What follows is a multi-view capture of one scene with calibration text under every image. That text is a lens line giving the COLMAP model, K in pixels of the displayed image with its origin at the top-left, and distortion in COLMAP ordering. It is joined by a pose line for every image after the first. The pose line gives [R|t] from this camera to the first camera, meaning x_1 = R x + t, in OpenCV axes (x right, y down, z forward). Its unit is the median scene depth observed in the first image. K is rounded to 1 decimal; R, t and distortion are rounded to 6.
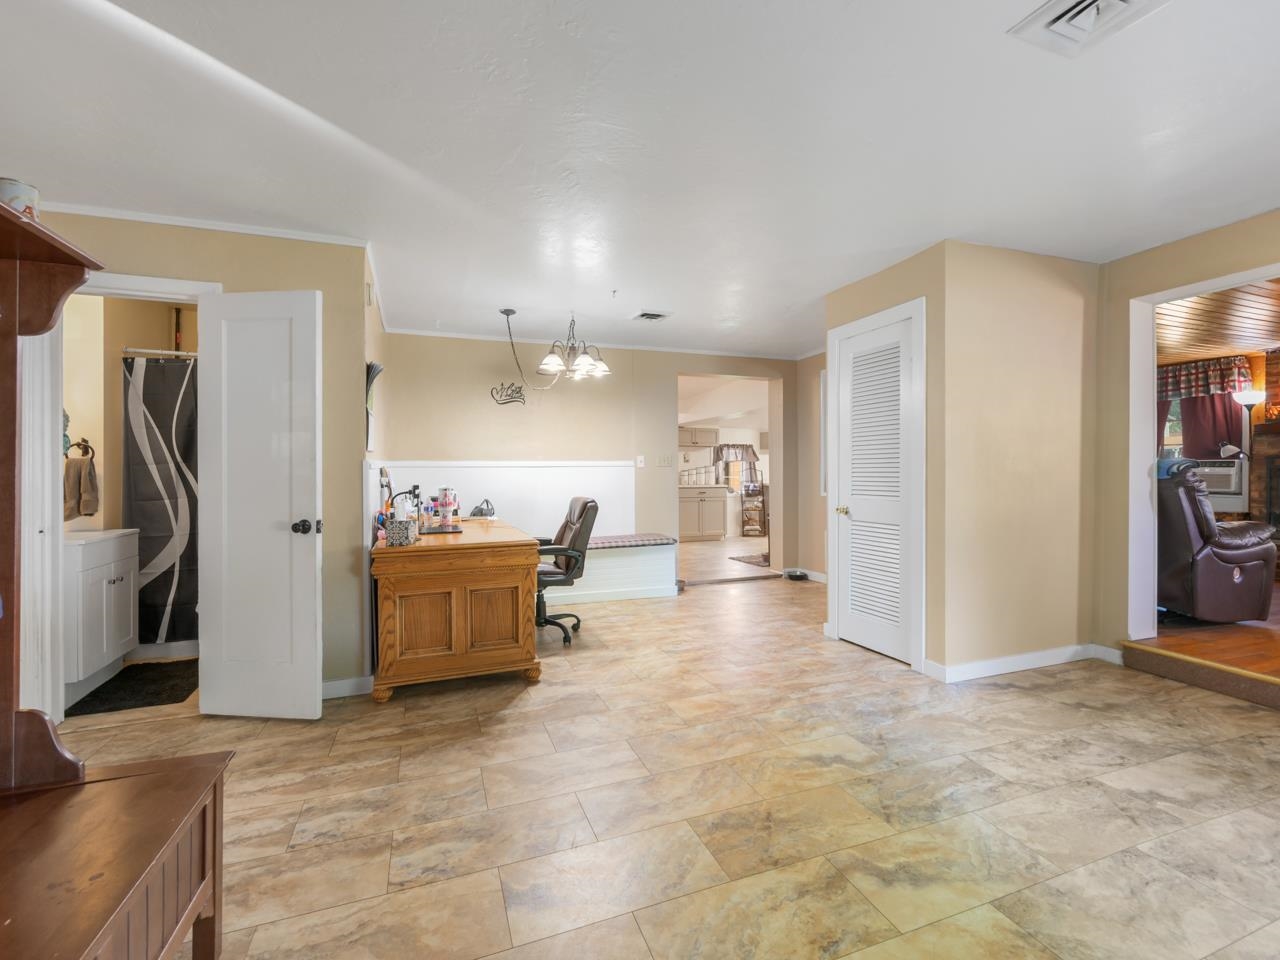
lens RADIAL K [[568.8, 0, 644.2], [0, 568.8, 480.1], [0, 0, 1]] dist [-0.001320, -0.000179]
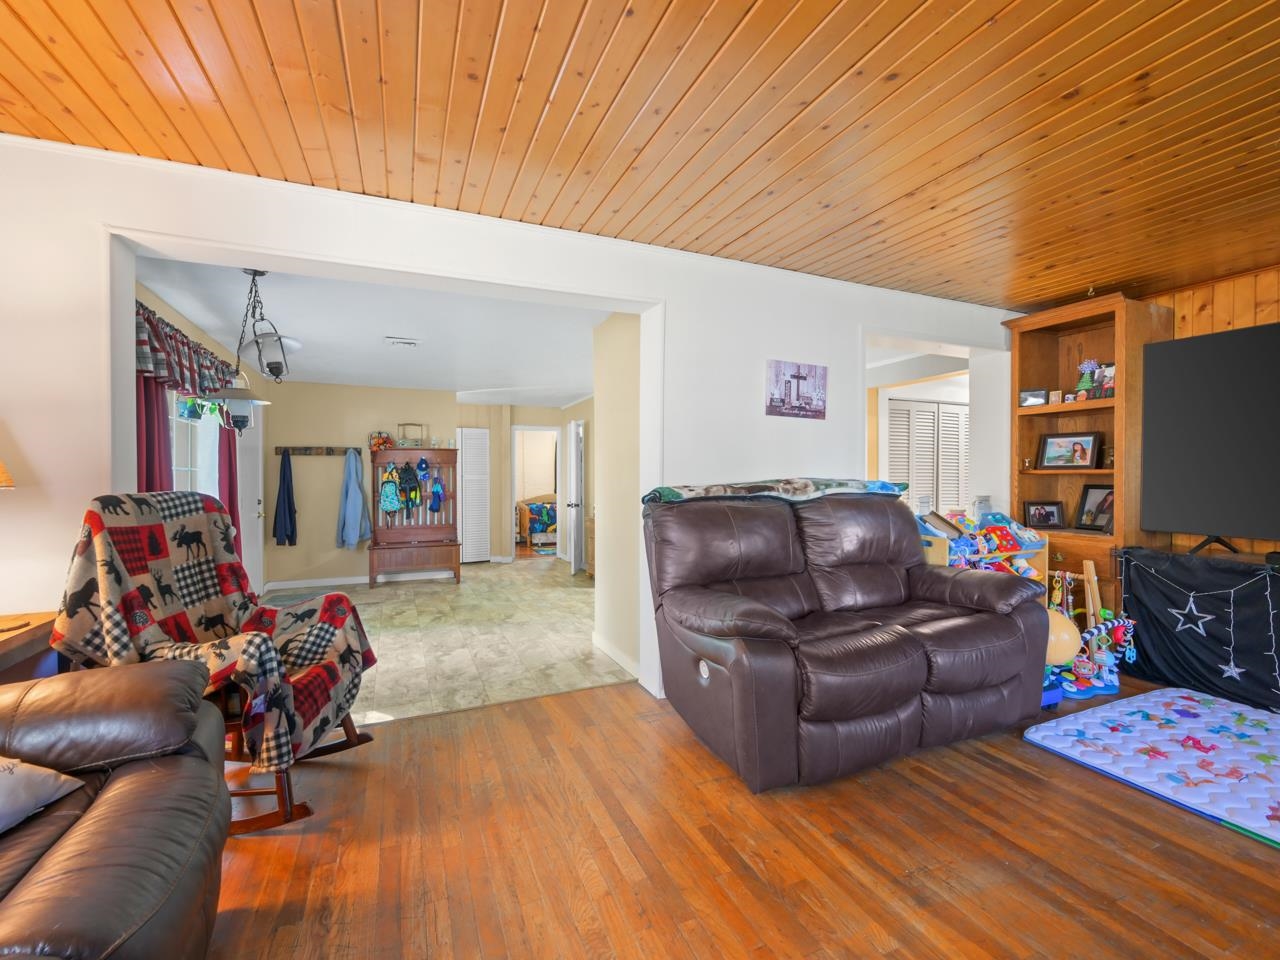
lens RADIAL K [[568.8, 0, 644.2], [0, 568.8, 480.1], [0, 0, 1]] dist [-0.001320, -0.000179]
pose [[0.058643, 0.011277, -0.998215, 2.136463], [-0.007970, 0.999910, 0.010828, -0.072316], [0.998247, 0.007321, 0.058727, 1.136129]]
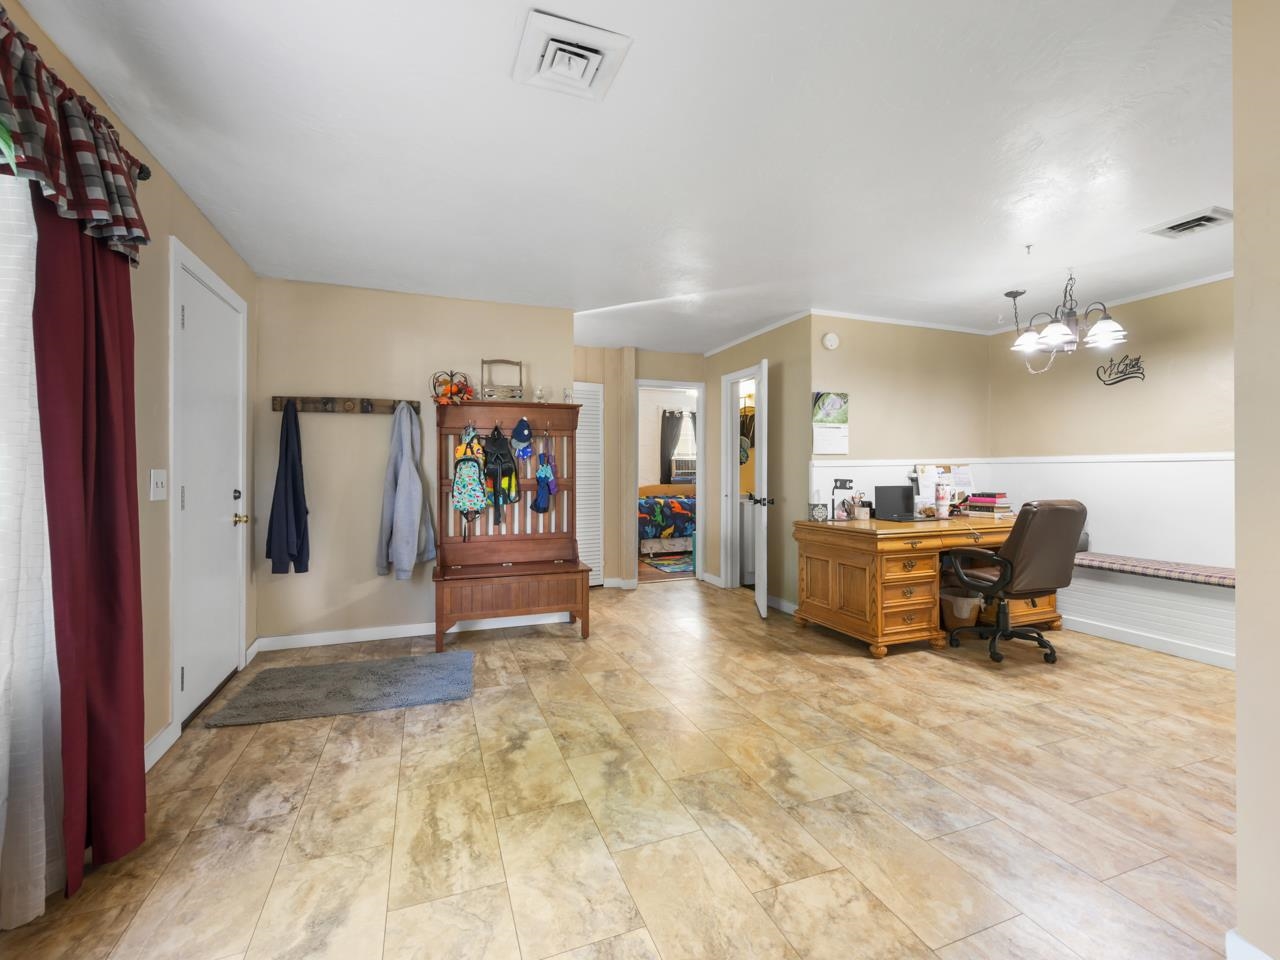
lens RADIAL K [[568.8, 0, 644.2], [0, 568.8, 480.1], [0, 0, 1]] dist [-0.001320, -0.000179]
pose [[0.009242, 0.022354, -0.999707, 1.033850], [-0.010375, 0.999698, 0.022258, -0.015303], [0.999903, 0.010166, 0.009471, 0.606031]]
